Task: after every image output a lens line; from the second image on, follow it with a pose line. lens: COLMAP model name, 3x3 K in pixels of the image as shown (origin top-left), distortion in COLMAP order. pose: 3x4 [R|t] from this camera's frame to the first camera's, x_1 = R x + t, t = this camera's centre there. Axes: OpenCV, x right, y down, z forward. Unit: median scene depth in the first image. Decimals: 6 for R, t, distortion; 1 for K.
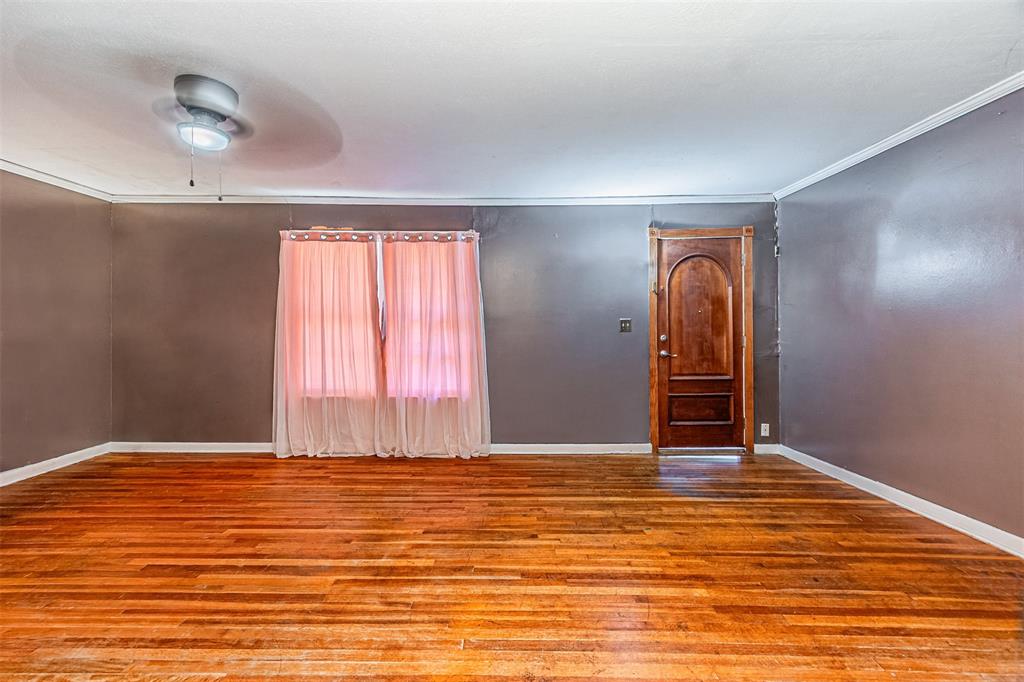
lens RADIAL K [[449.4, 0, 516.3], [0, 449.4, 323.2], [0, 0, 1]] dist [0.002280, -0.000901]
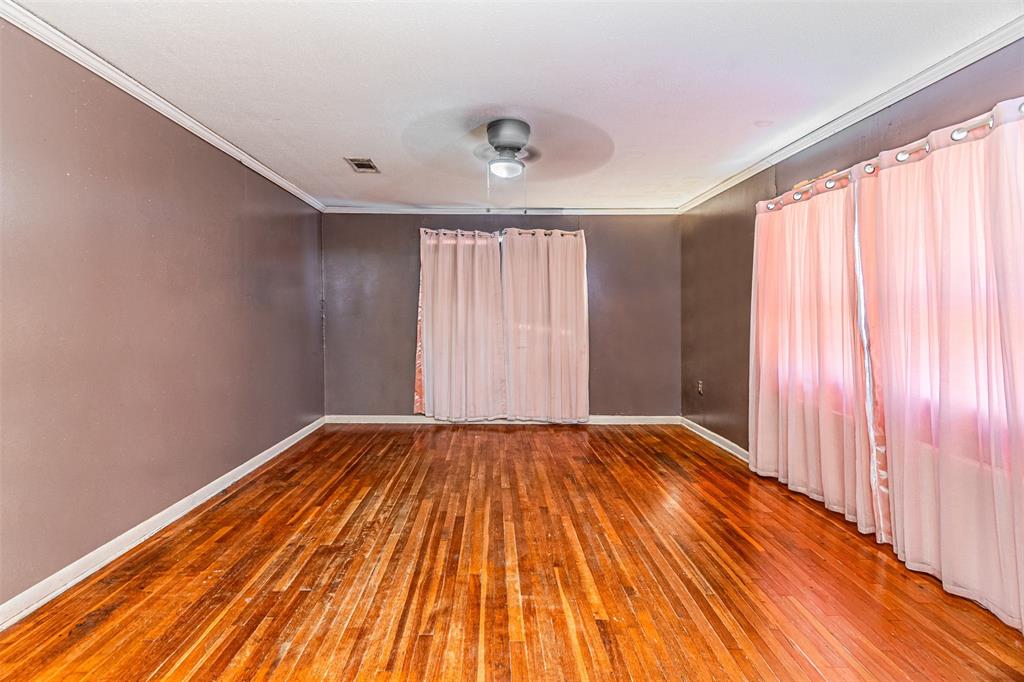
lens RADIAL K [[449.4, 0, 492.7], [0, 449.4, 320.0], [0, 0, 1]] dist [0.002280, -0.000901]
pose [[-0.005120, 0.009038, -0.999946, 0.296987], [0.007048, 0.999935, 0.009002, -0.003664], [0.999962, -0.007001, -0.005183, 0.513902]]
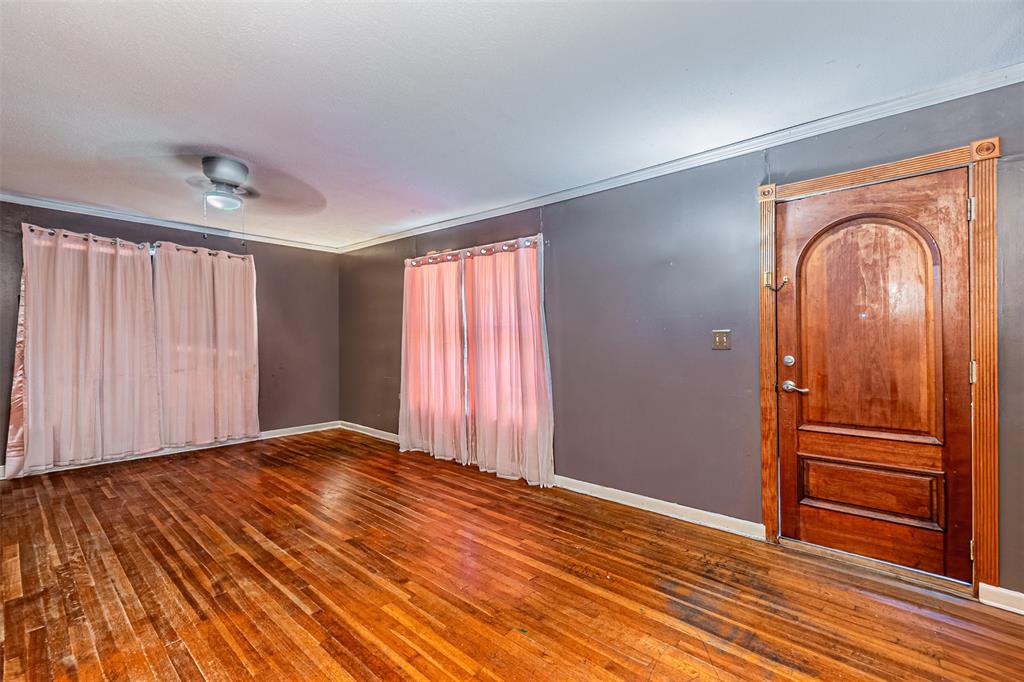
lens RADIAL K [[449.4, 0, 513.0], [0, 449.4, 341.5], [0, 0, 1]] dist [0.002280, -0.000901]
pose [[0.750255, 0.004455, -0.661134, 0.466331], [0.003398, 0.999938, 0.010594, -0.001116], [0.661140, -0.010195, 0.750193, 0.293726]]
